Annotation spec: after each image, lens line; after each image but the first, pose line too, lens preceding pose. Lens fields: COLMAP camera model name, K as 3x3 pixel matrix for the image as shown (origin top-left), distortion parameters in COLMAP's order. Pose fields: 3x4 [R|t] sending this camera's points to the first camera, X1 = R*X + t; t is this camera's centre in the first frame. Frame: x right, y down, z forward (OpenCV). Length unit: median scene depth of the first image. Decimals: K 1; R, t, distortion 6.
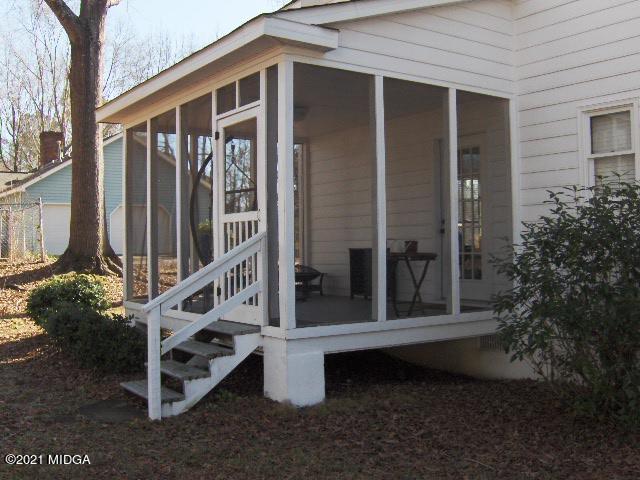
lens RADIAL K [[719.9, 0, 320.0], [0, 719.9, 240.0], [0, 0, 1]] dist [-0.252492, 0.229695]
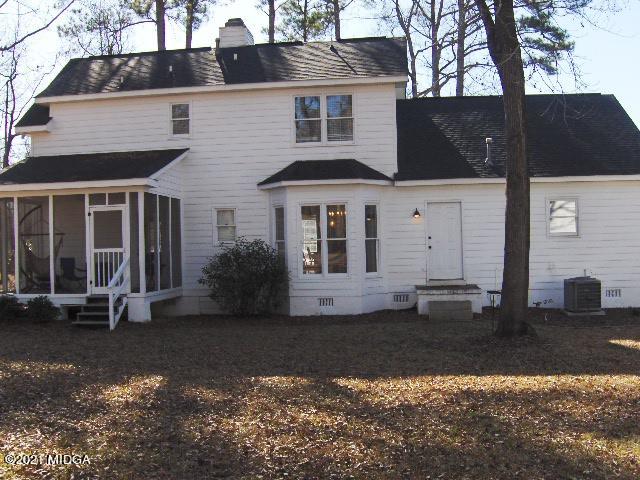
lens RADIAL K [[719.9, 0, 320.0], [0, 719.9, 240.0], [0, 0, 1]] dist [-0.252492, 0.229695]
pose [[0.652188, 0.001749, 0.758055, -1.440179], [0.012084, 0.999846, -0.012703, -0.028005], [-0.757961, 0.017445, 0.652066, -1.080674]]
